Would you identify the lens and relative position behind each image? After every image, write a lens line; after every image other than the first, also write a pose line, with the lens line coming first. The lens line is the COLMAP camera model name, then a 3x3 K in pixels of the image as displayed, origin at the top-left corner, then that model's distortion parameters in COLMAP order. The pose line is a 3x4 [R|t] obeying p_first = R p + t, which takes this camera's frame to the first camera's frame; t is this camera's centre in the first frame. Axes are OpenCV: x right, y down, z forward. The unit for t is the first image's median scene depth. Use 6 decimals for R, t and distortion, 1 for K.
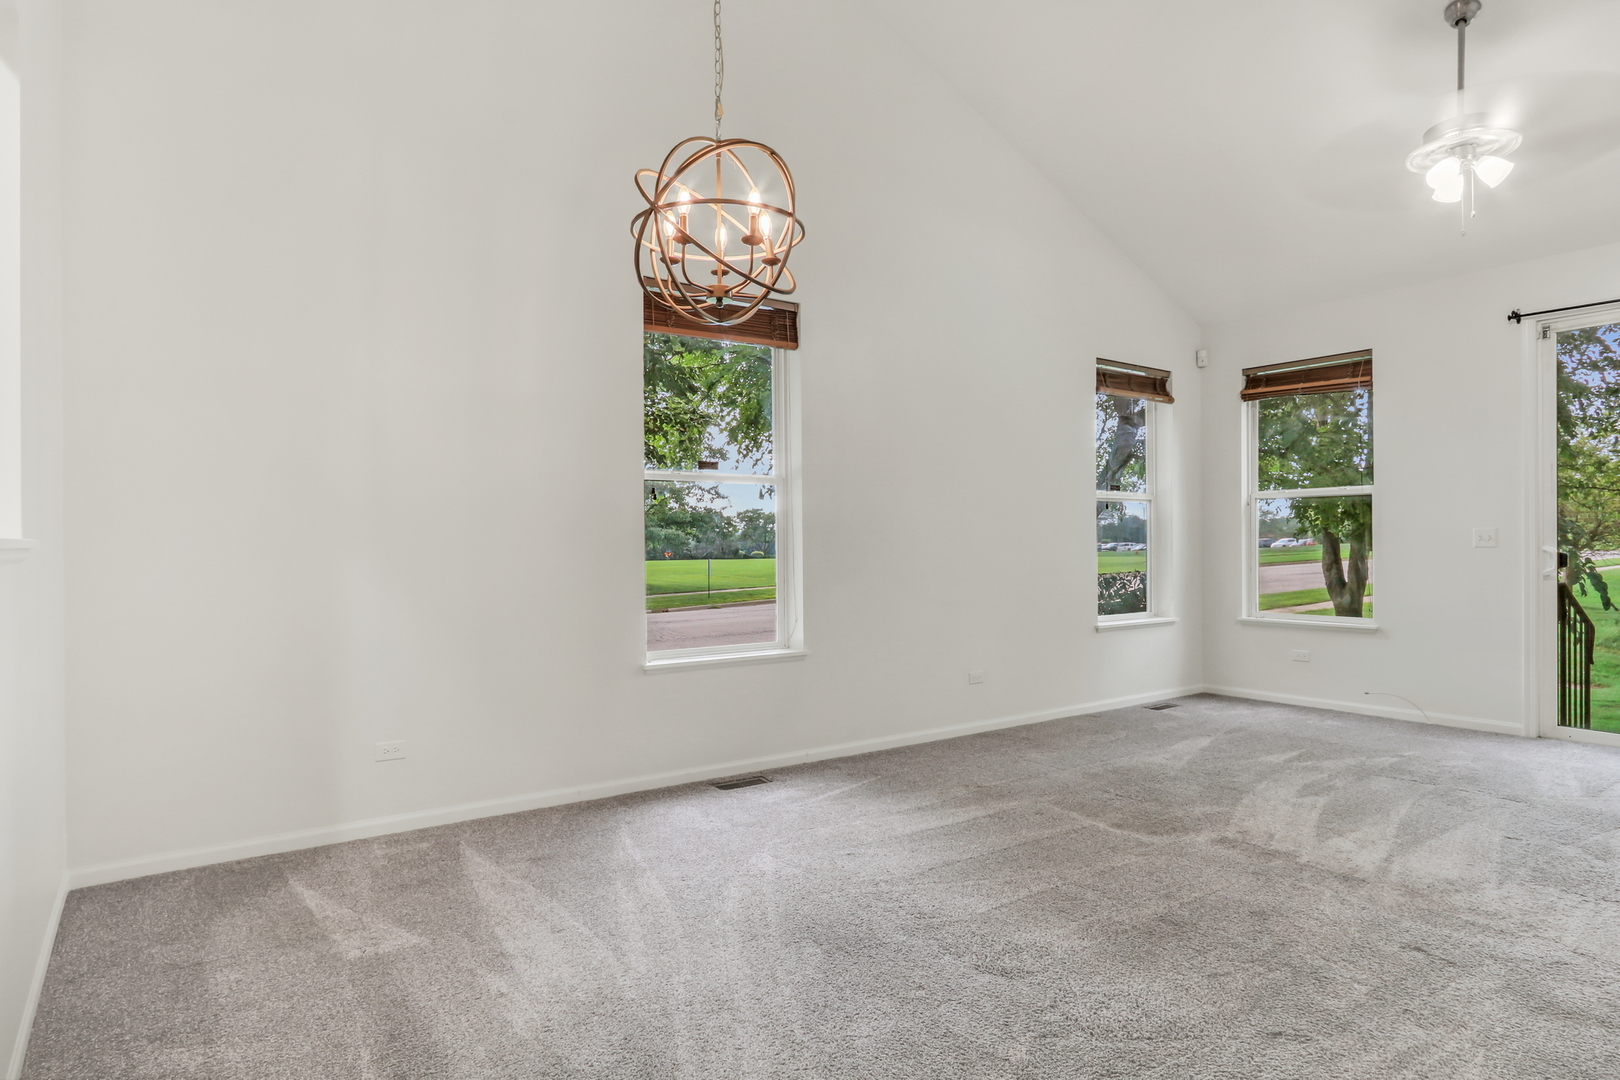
lens RADIAL K [[939.4, 0, 808.7], [0, 939.4, 546.2], [0, 0, 1]] dist [-0.004296, -0.001167]
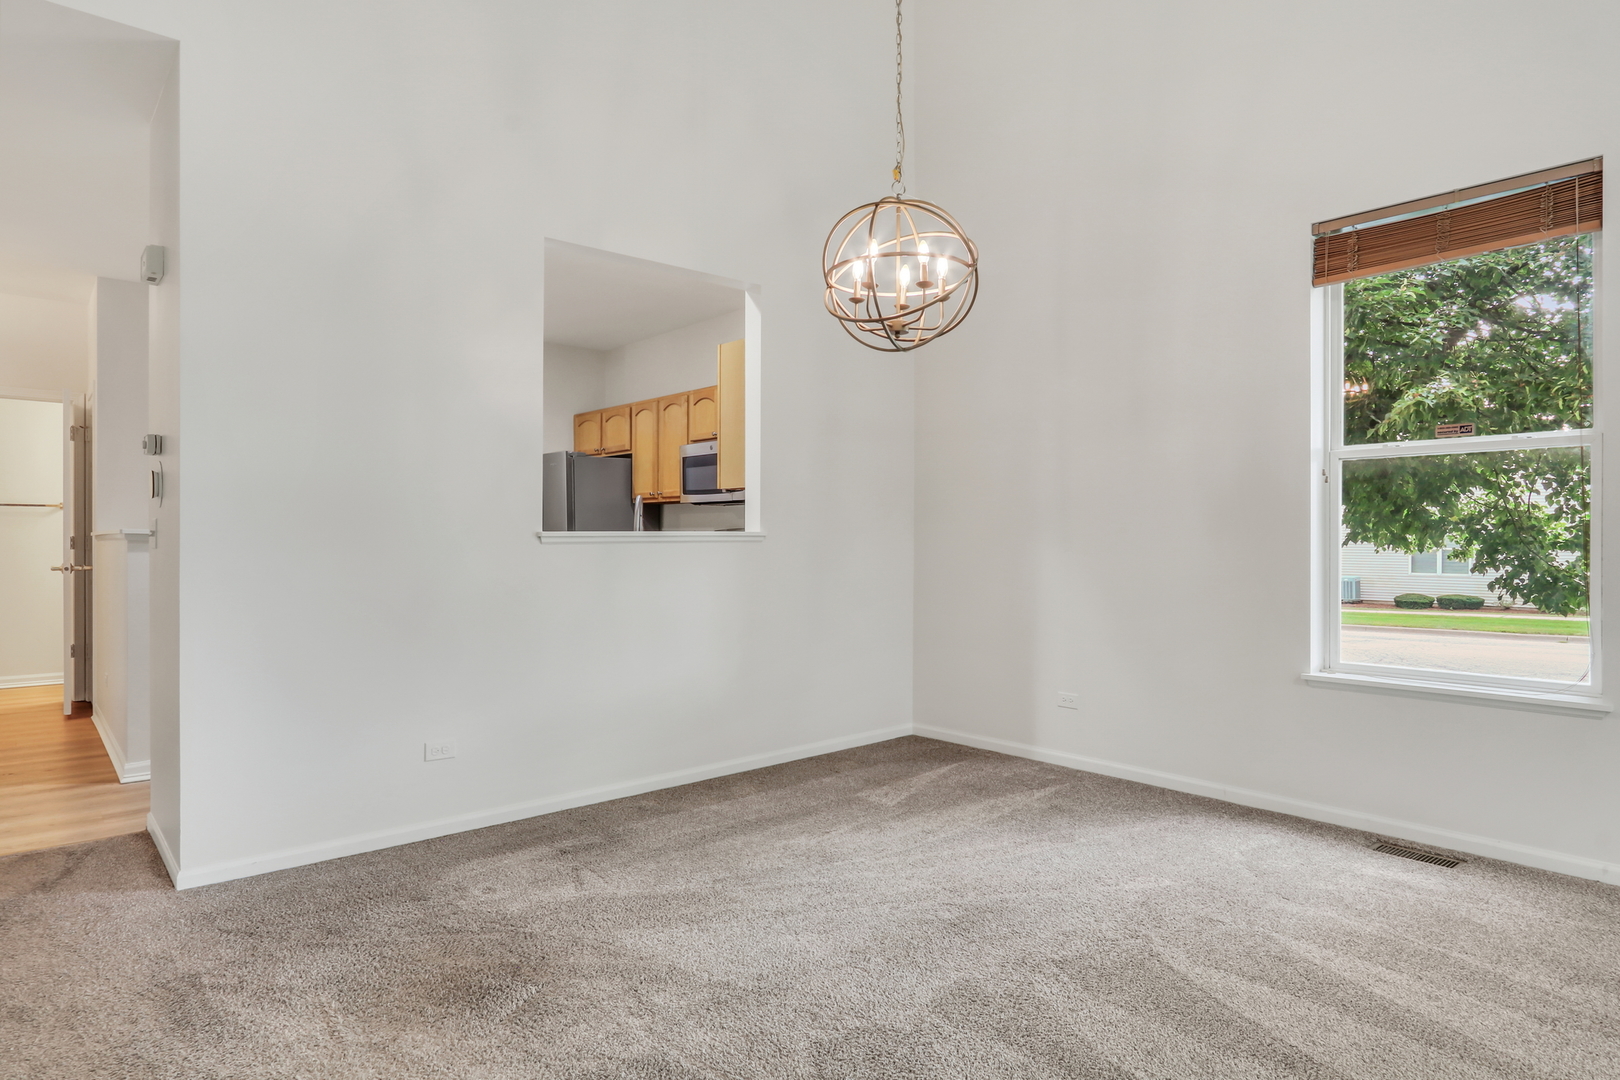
lens RADIAL K [[890.2, 0, 806.4], [0, 890.2, 542.8], [0, 0, 1]] dist [-0.023328, 0.001462]
pose [[0.113100, 0.012742, -0.993502, 0.829631], [-0.003756, 0.999916, 0.012396, -0.017141], [0.993577, 0.002329, 0.113138, 0.583817]]
